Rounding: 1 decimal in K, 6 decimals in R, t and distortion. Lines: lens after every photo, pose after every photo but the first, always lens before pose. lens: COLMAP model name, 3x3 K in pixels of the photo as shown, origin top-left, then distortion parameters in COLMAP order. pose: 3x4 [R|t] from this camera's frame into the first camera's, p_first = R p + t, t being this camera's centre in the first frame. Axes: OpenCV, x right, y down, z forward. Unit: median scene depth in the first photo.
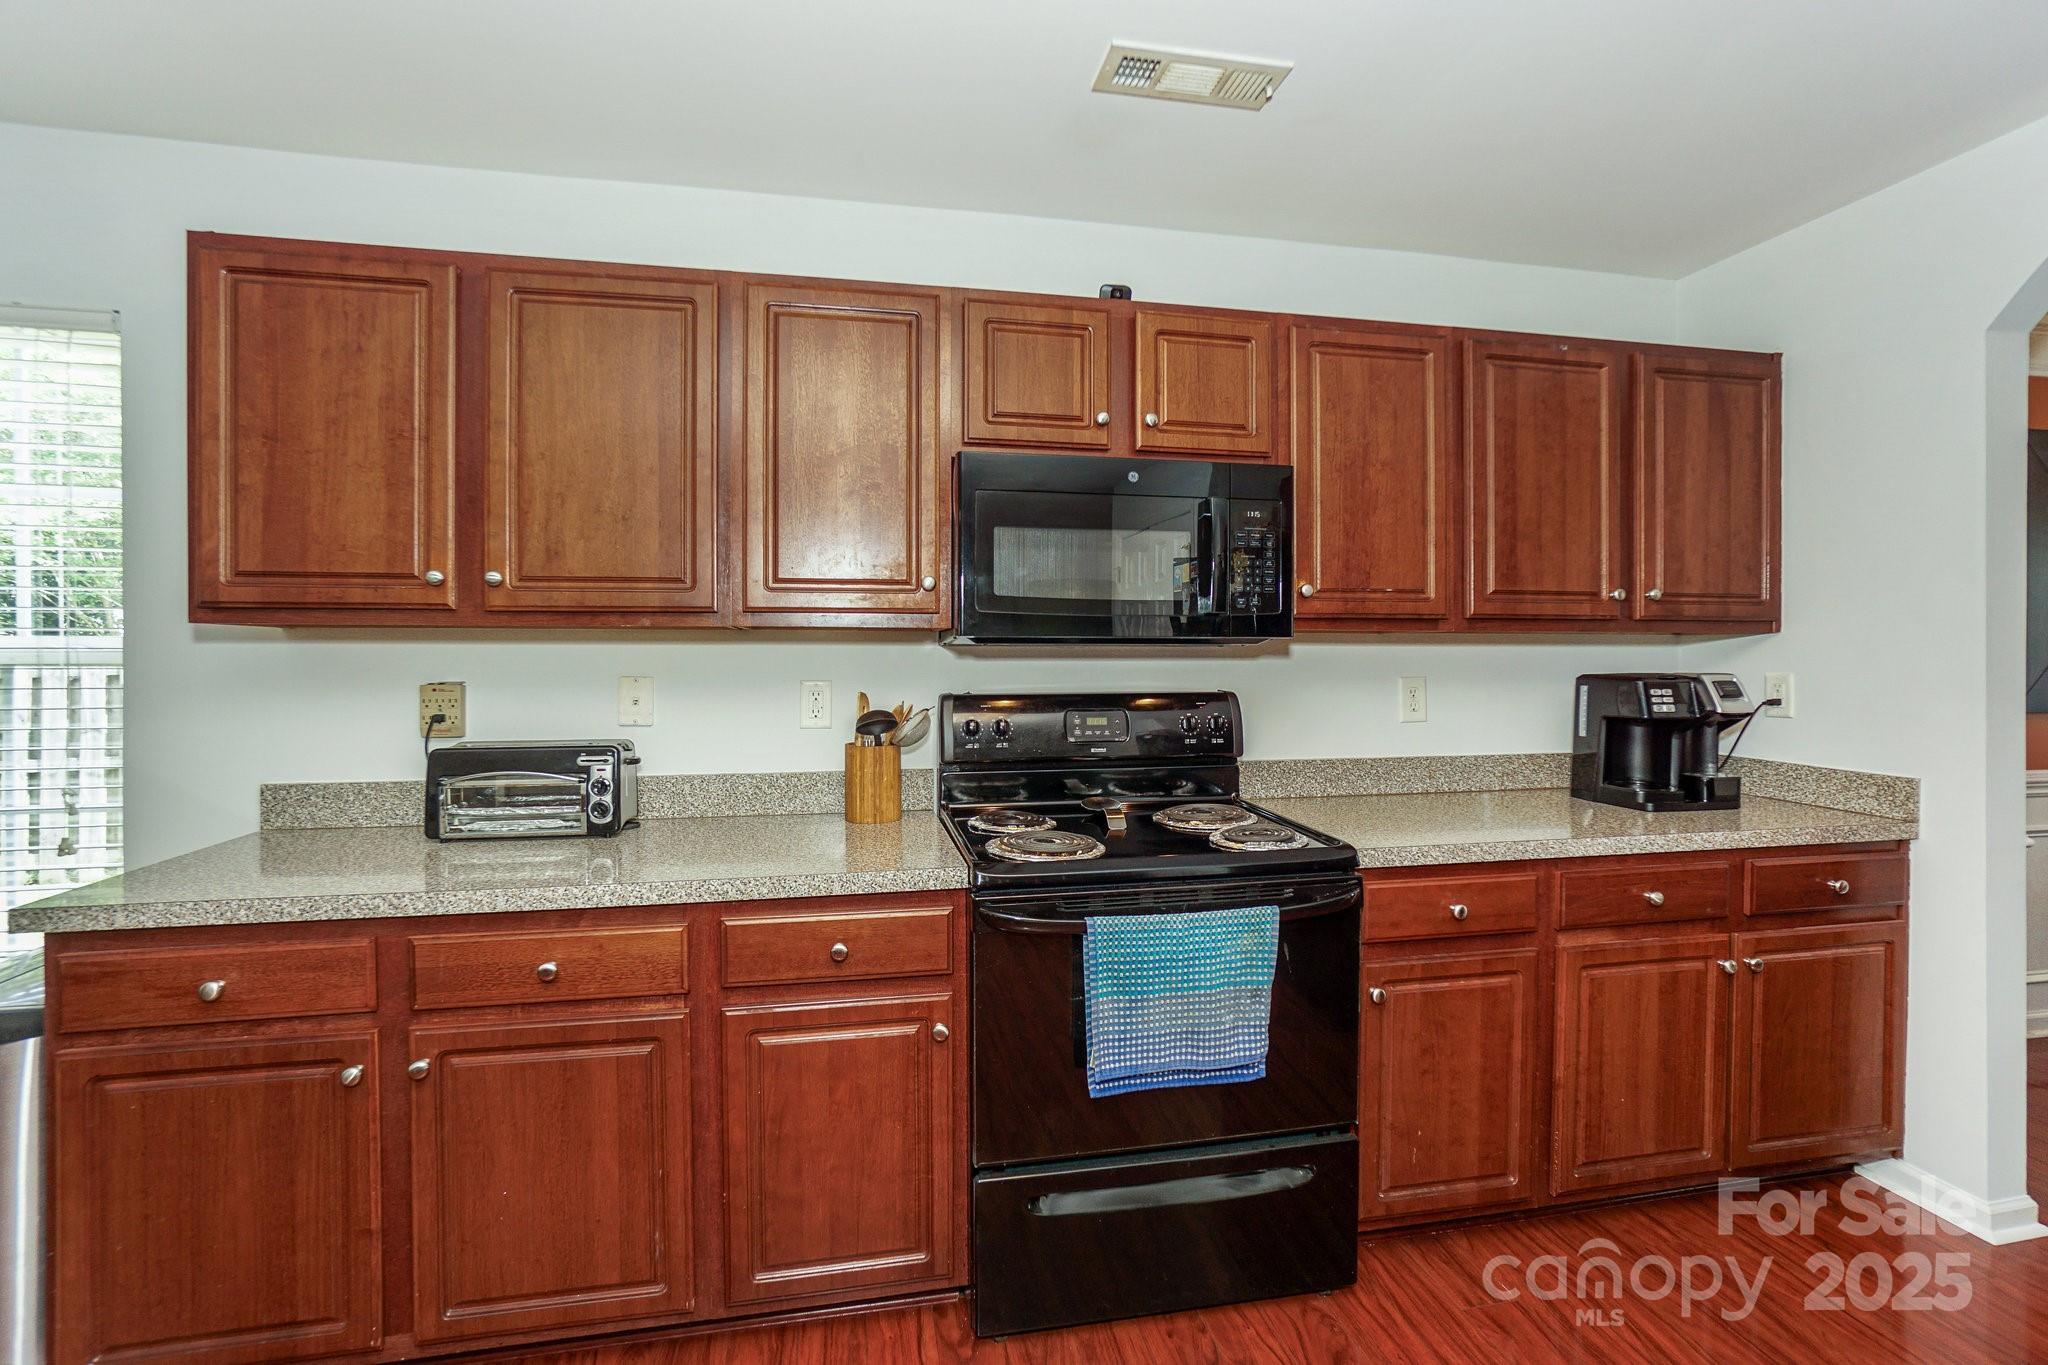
lens RADIAL K [[868.5, 0, 982.8], [0, 868.5, 676.7], [0, 0, 1]] dist [-0.034720, 0.008731]
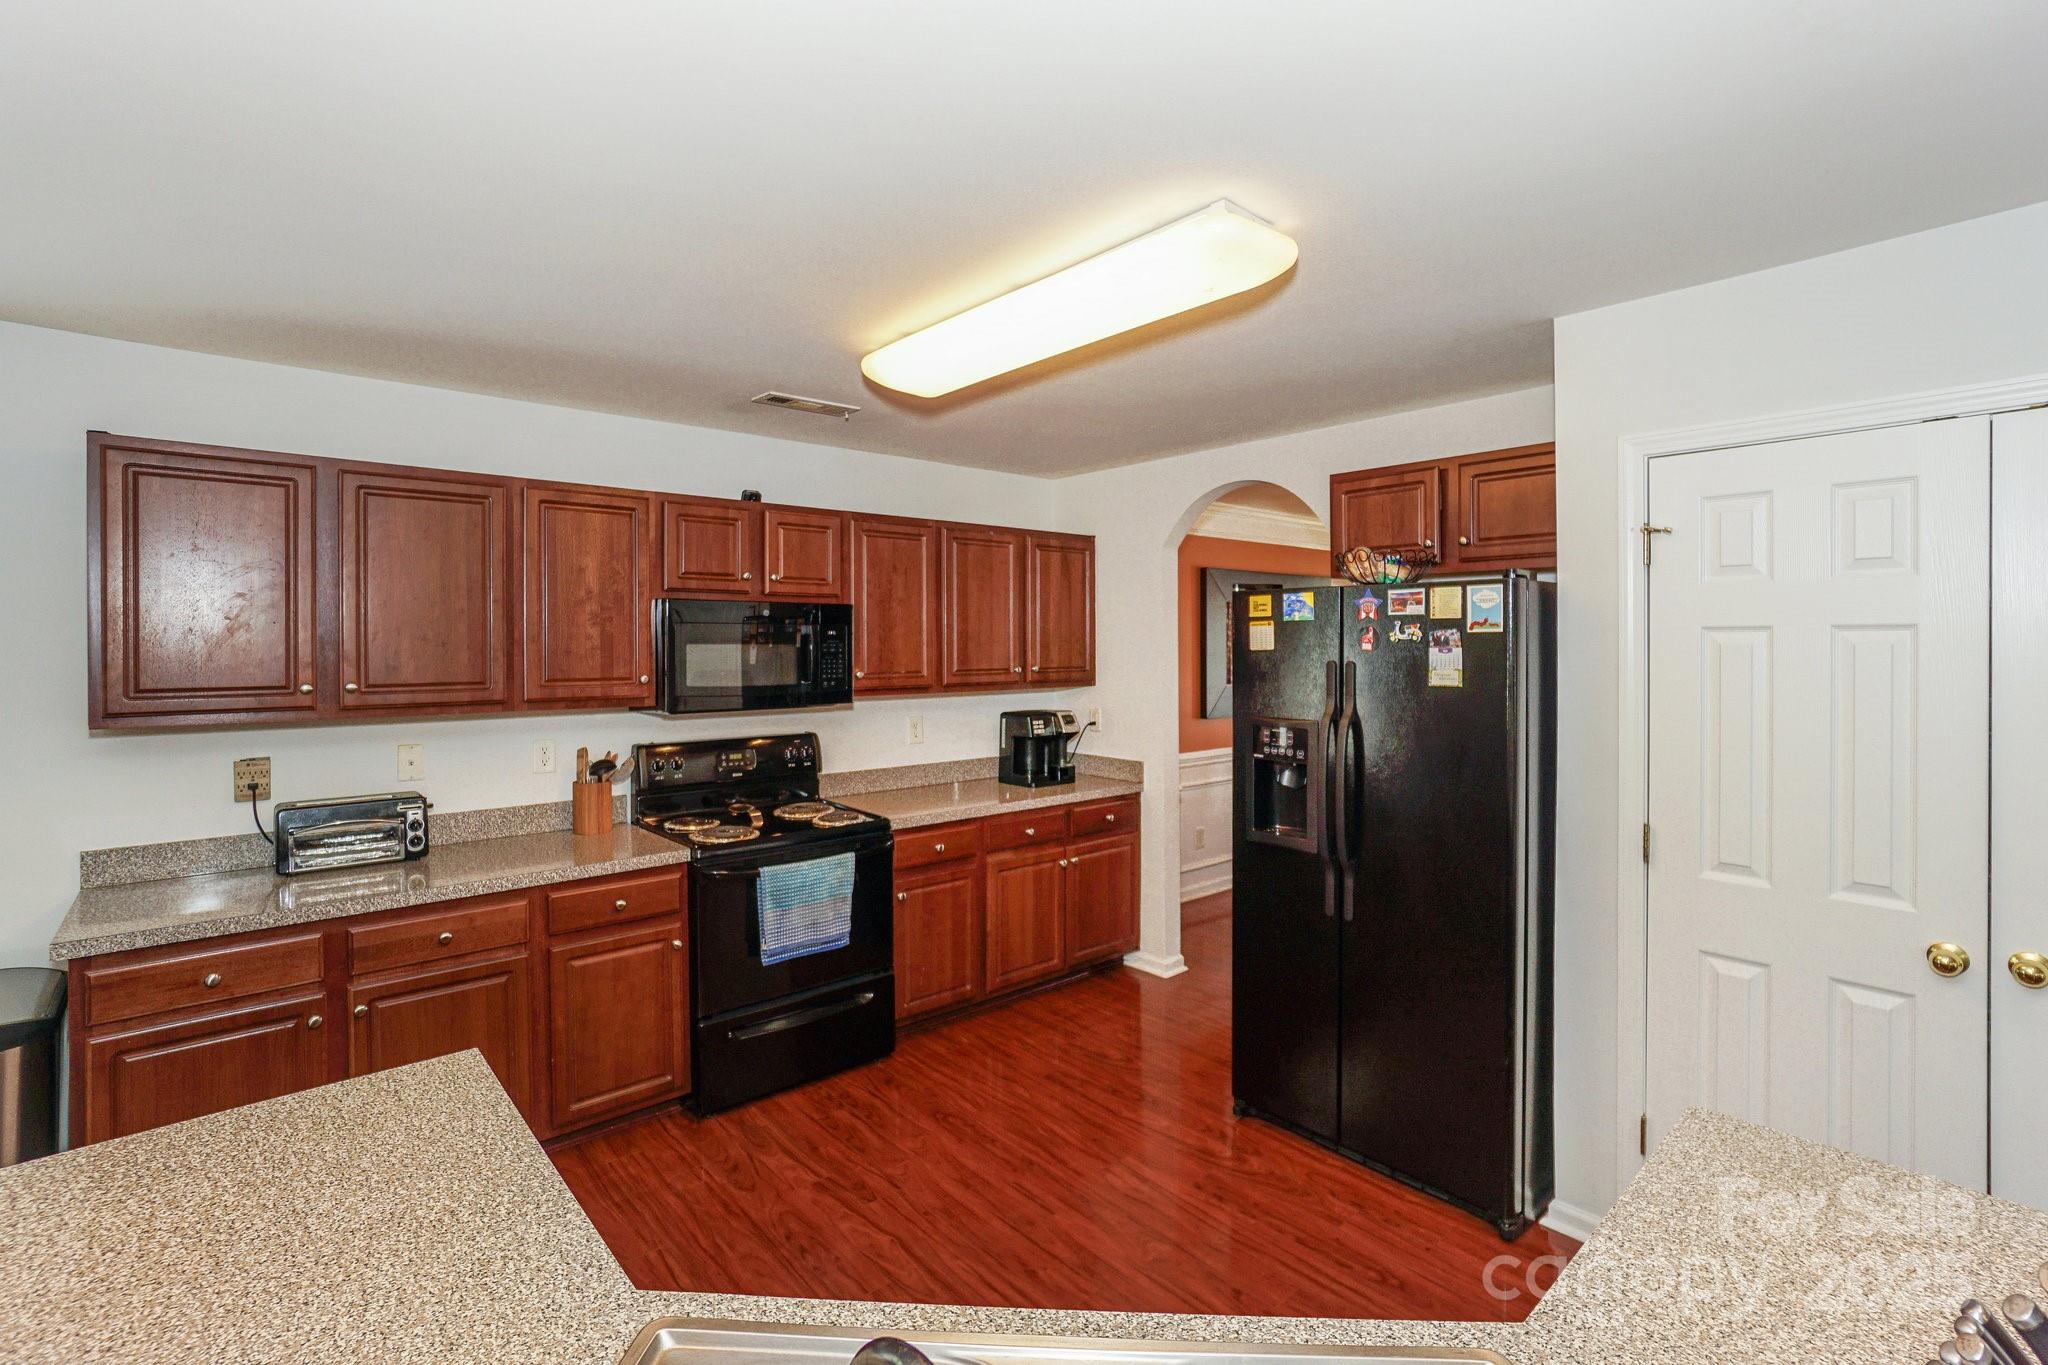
lens RADIAL K [[933.3, 0, 1012.5], [0, 933.3, 649.5], [0, 0, 1]] dist [-0.018268, 0.000400]
pose [[0.840550, 0.002488, 0.541729, -0.409108], [0.010207, 0.999739, -0.020429, -0.116498], [-0.541639, 0.022701, 0.840305, -0.792871]]
